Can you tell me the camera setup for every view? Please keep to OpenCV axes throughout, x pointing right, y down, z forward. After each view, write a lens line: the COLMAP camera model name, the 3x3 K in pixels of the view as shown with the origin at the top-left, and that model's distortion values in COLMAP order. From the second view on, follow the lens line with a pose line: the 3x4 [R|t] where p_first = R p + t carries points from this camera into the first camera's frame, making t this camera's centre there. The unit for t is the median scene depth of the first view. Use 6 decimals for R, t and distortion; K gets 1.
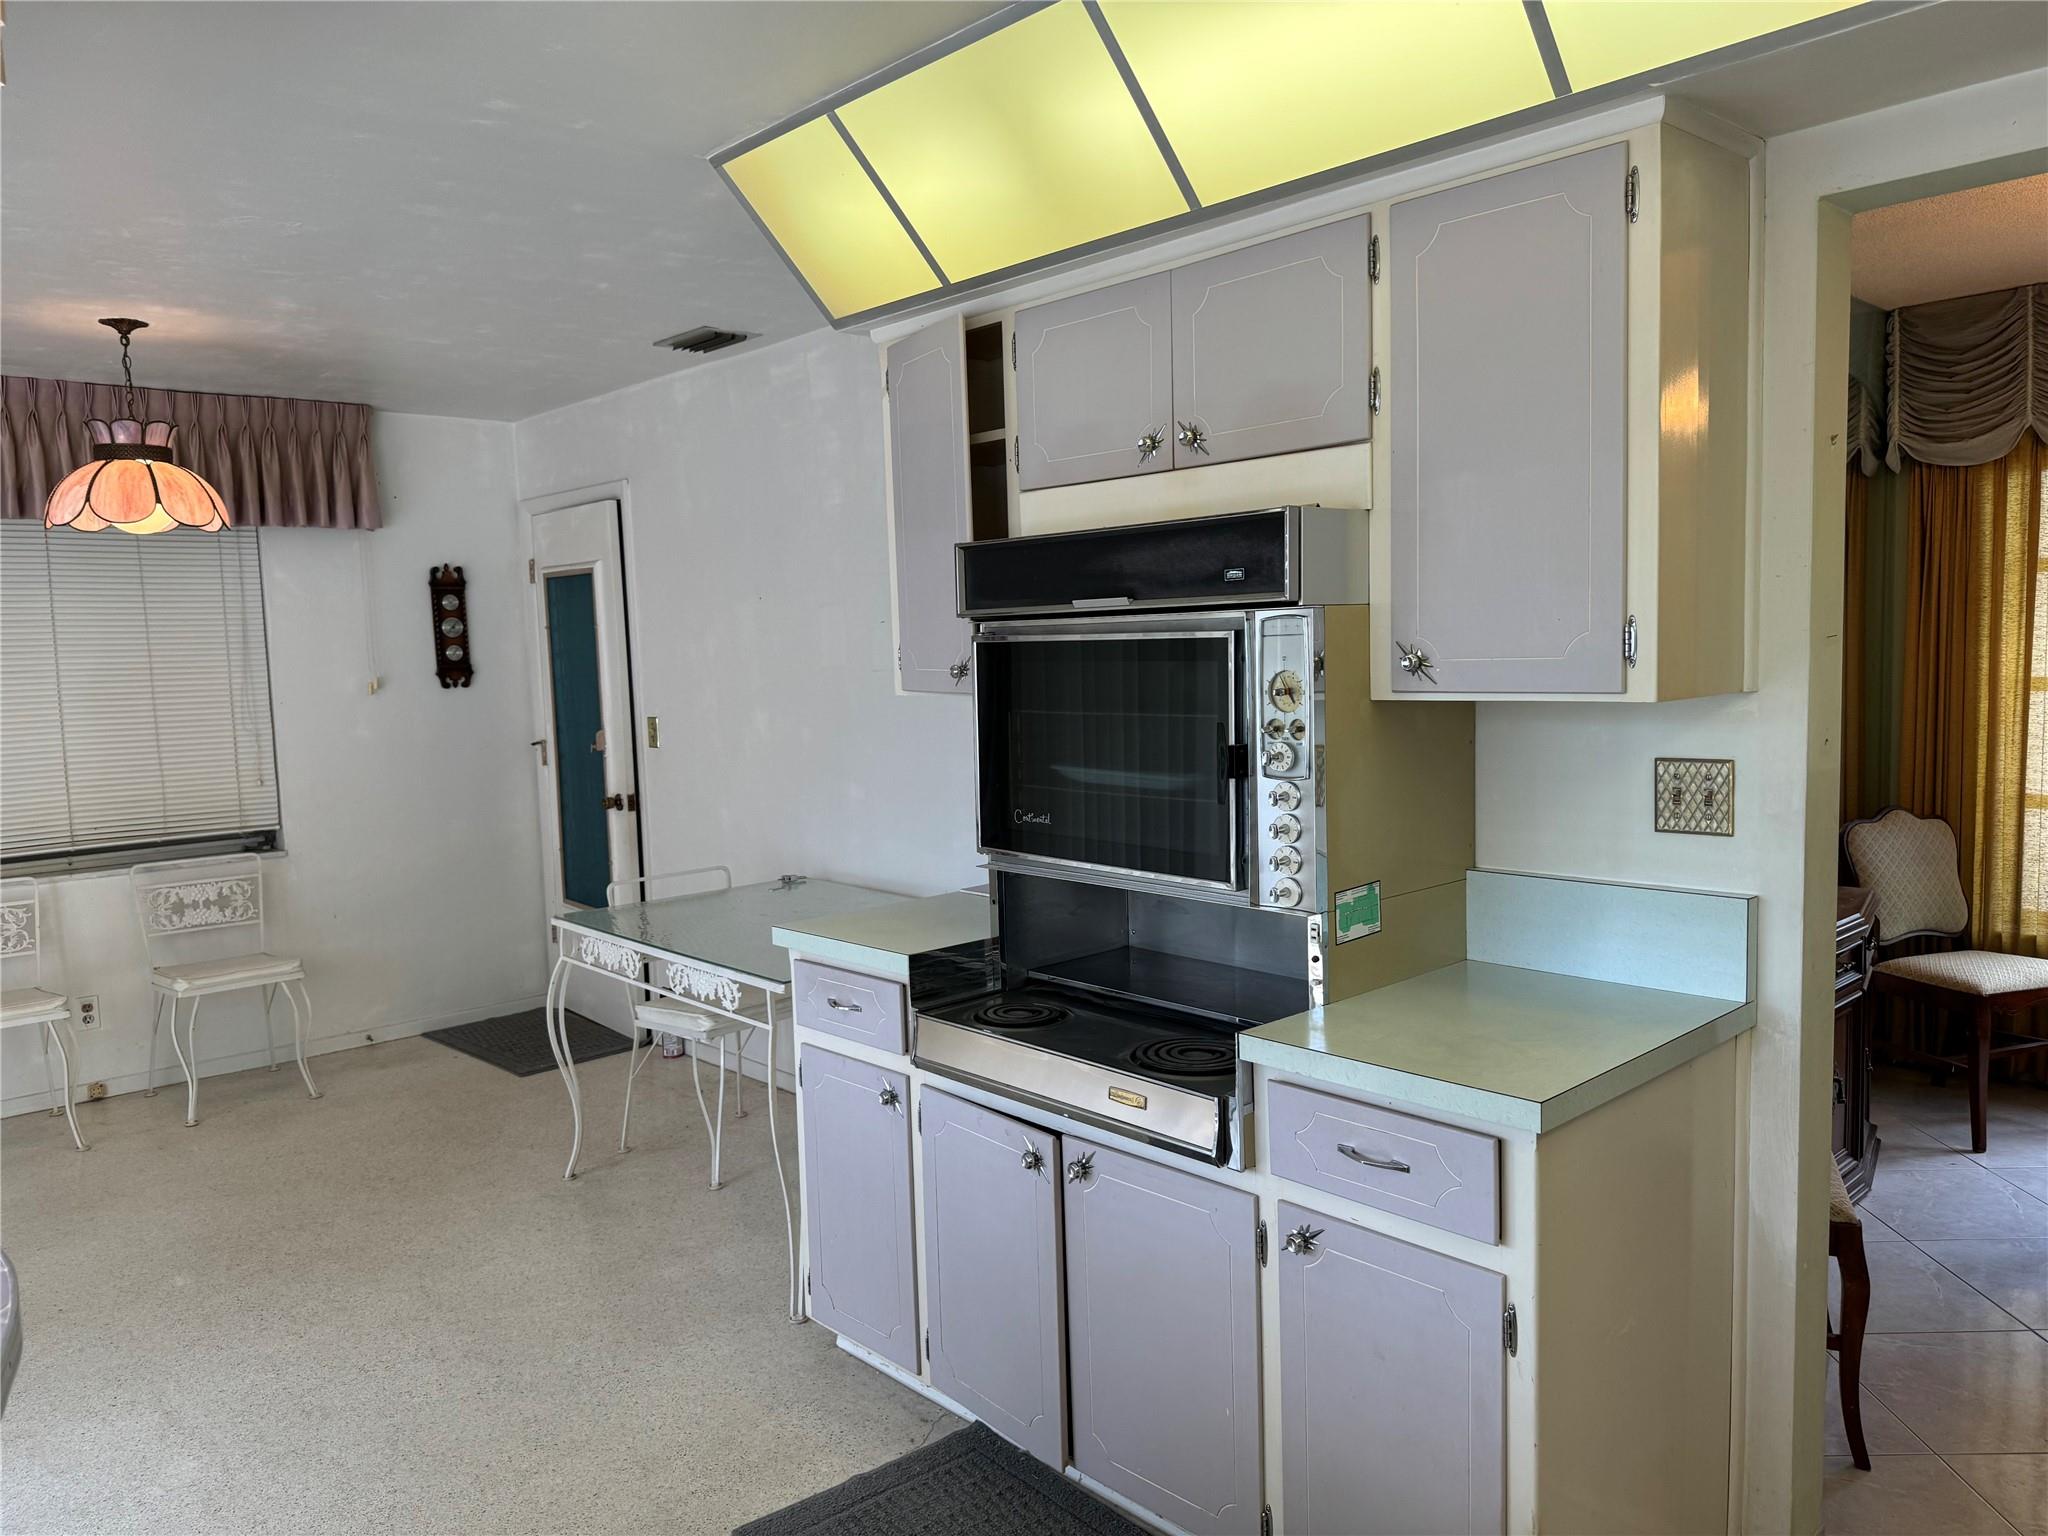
lens RADIAL K [[1430.5, 0, 1011.8], [0, 1430.5, 748.4], [0, 0, 1]] dist [0.129022, -0.213801]
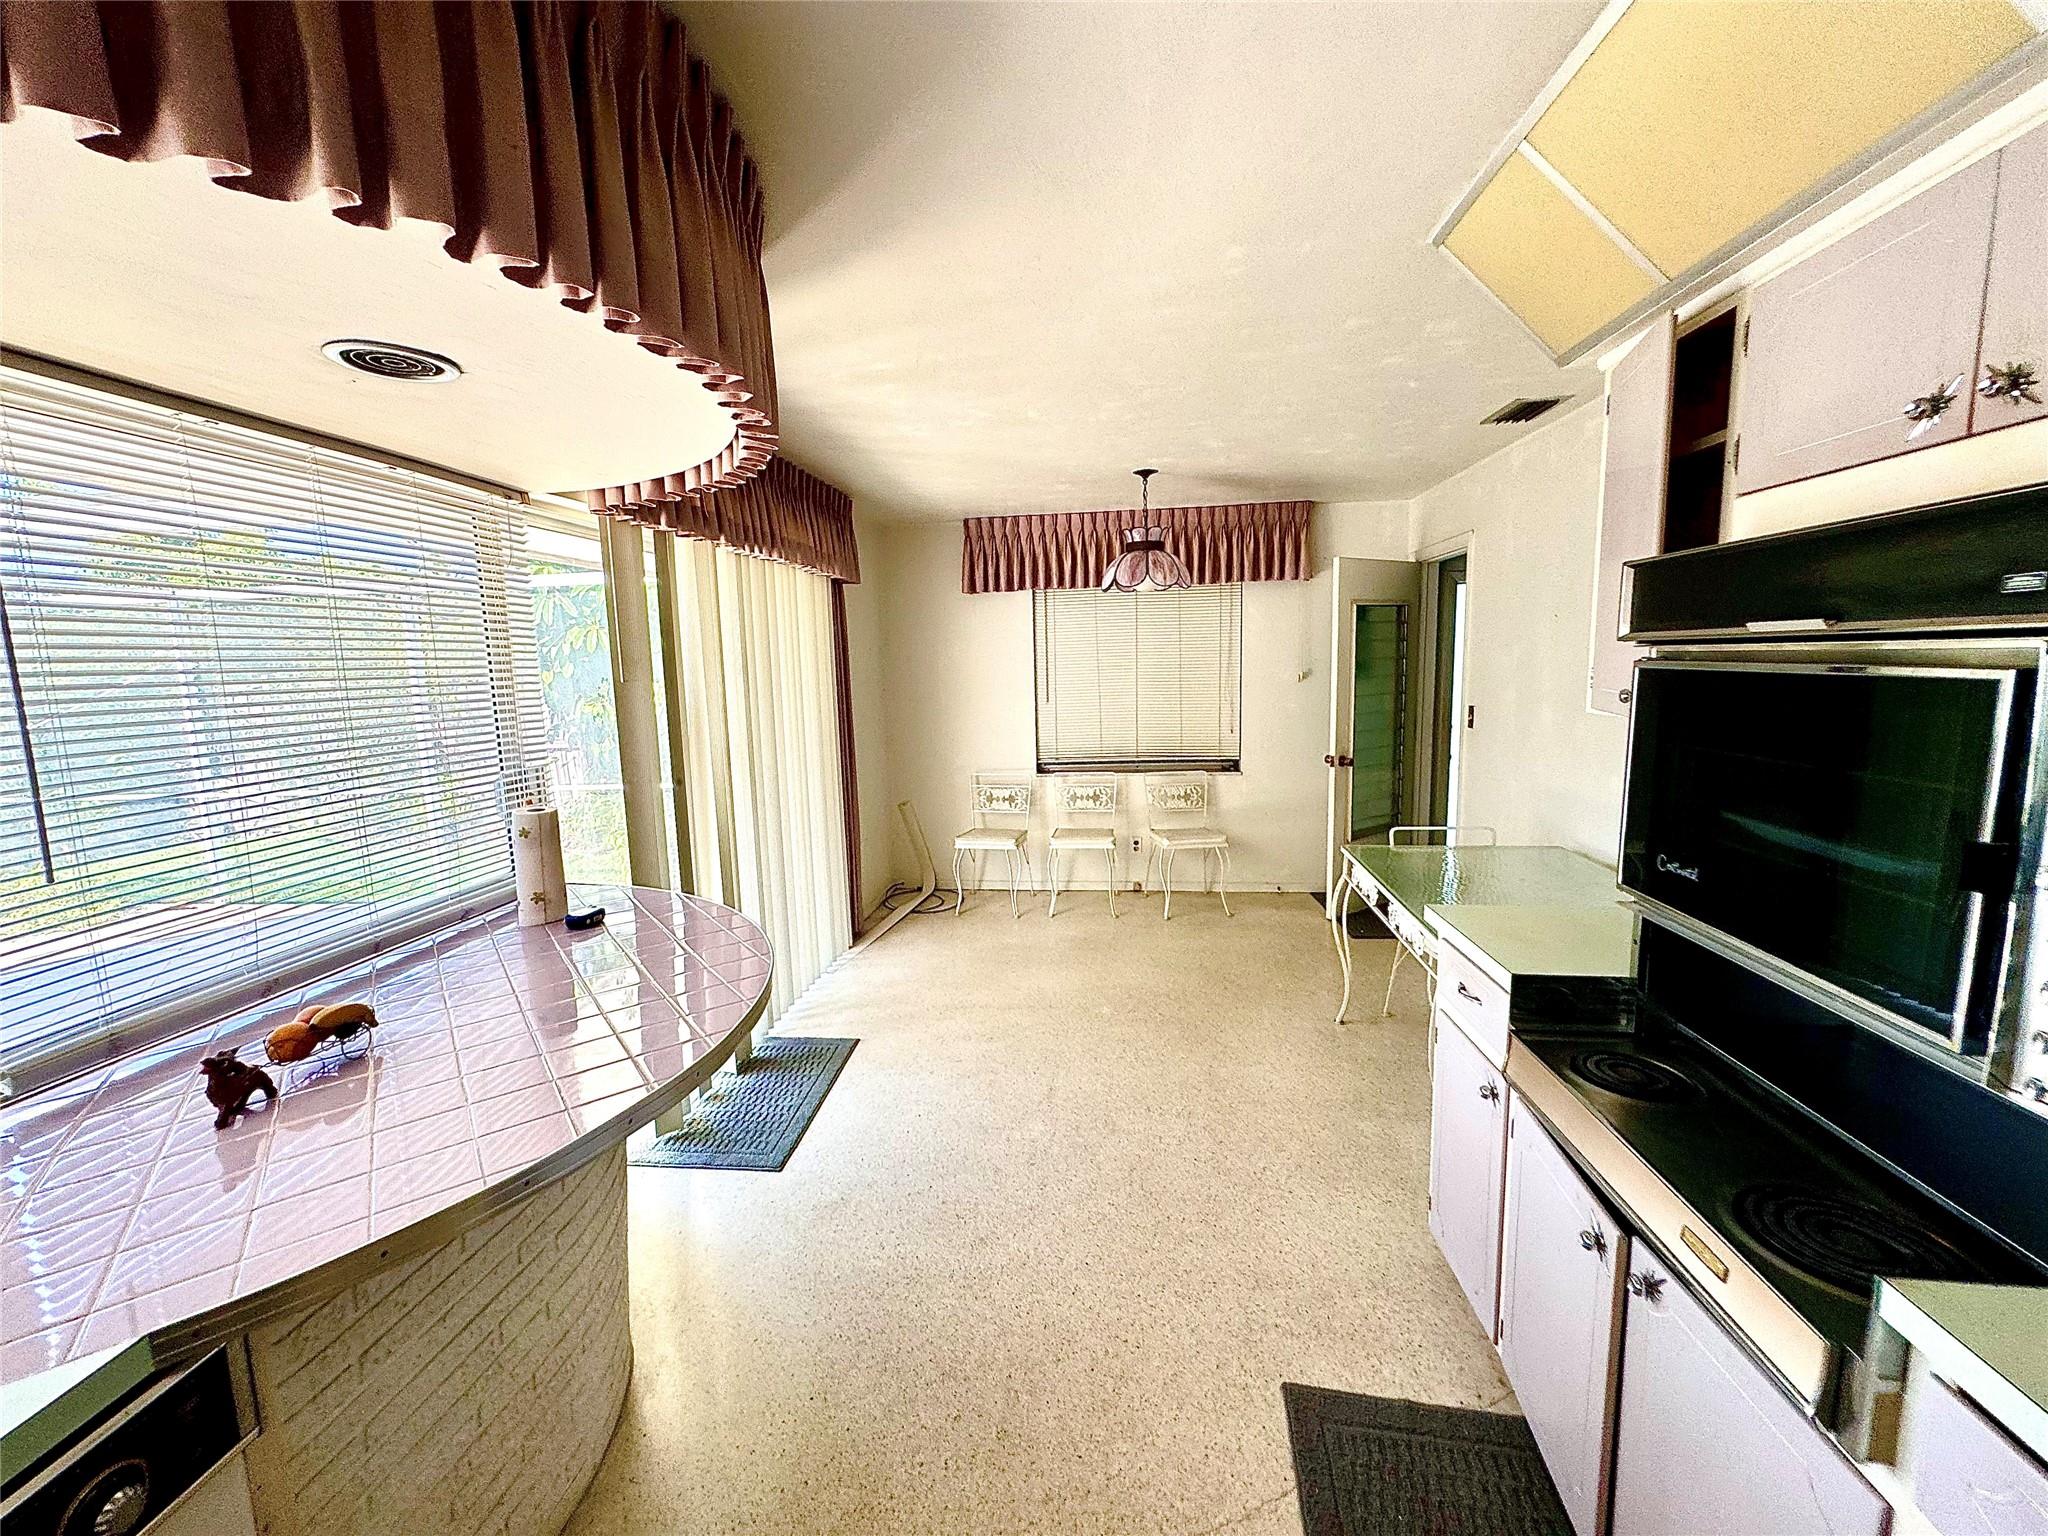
lens RADIAL K [[821.8, 0, 1010.9], [0, 821.8, 763.3], [0, 0, 1]] dist [0.000104, 0.000269]
pose [[0.651179, 0.105853, -0.751506, 0.115823], [-0.050218, 0.994065, 0.096505, -0.042914], [0.757261, -0.025103, 0.652629, 0.334118]]
